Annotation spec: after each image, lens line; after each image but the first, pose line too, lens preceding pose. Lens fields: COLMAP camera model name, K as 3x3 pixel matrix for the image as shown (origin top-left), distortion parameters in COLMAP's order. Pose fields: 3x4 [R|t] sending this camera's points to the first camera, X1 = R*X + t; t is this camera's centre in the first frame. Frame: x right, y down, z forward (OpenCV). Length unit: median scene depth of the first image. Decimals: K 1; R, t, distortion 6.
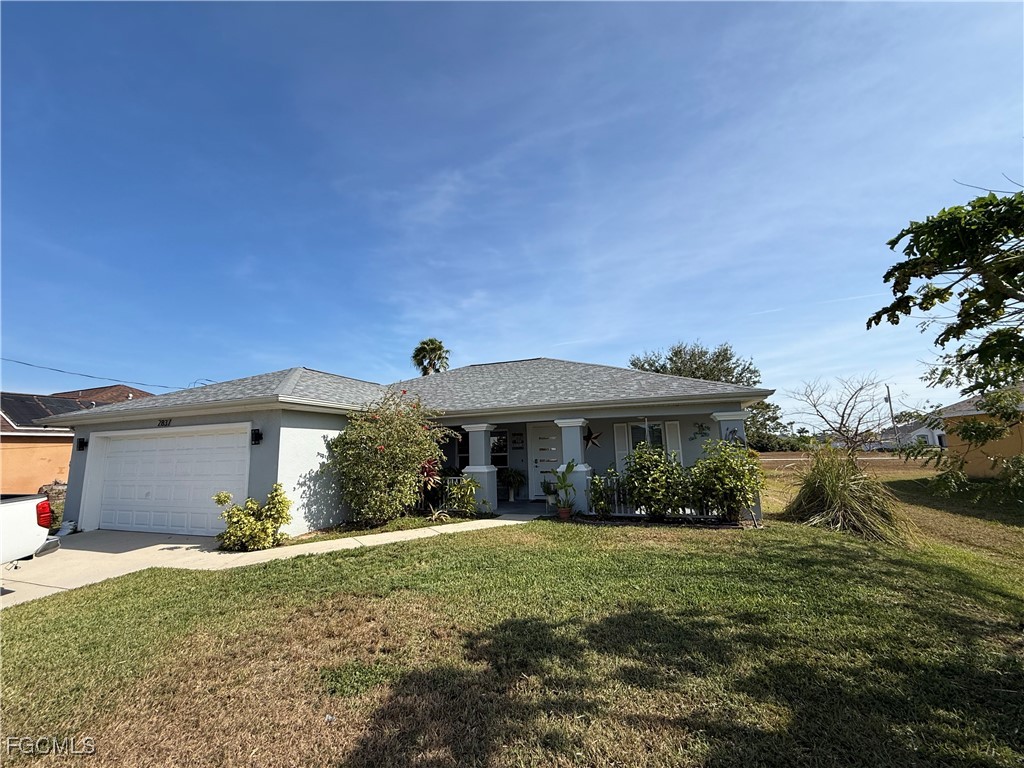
lens RADIAL K [[408.5, 0, 511.5], [0, 408.5, 383.9], [0, 0, 1]] dist [-0.001004, 0.000094]
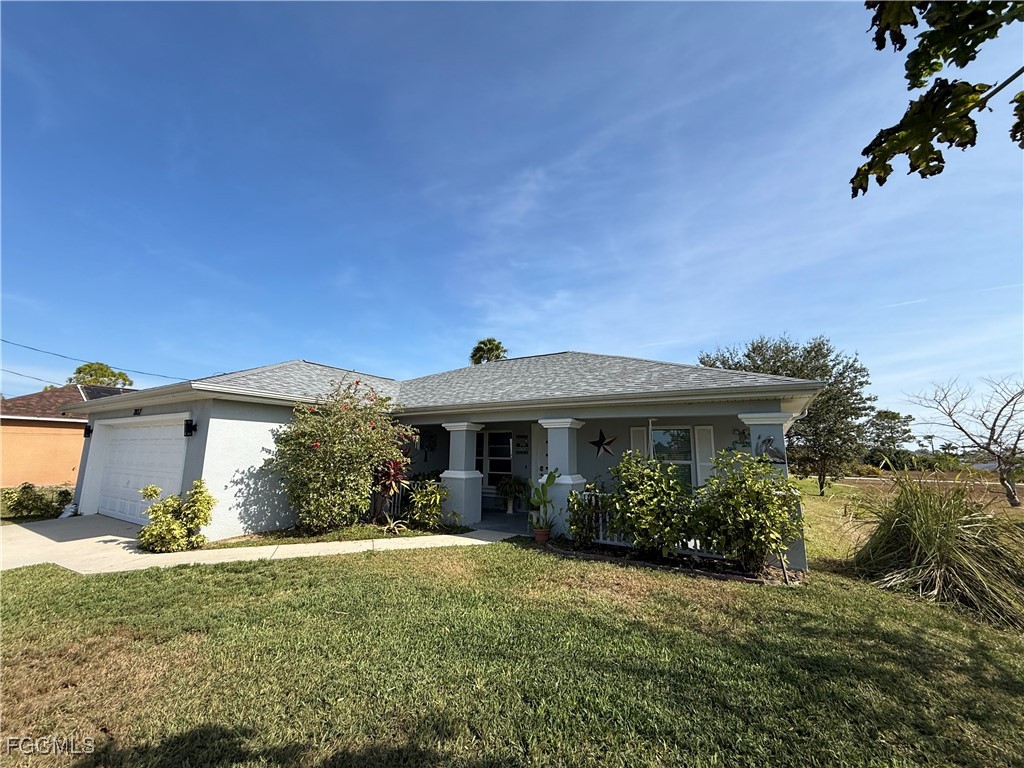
lens RADIAL K [[411.7, 0, 513.2], [0, 411.7, 397.4], [0, 0, 1]] dist [0.002701, 0.000656]
pose [[0.980598, 0.015871, -0.195386, 0.209838], [-0.010723, 0.999568, 0.027377, 0.021656], [0.195736, -0.024751, 0.980344, 0.182519]]
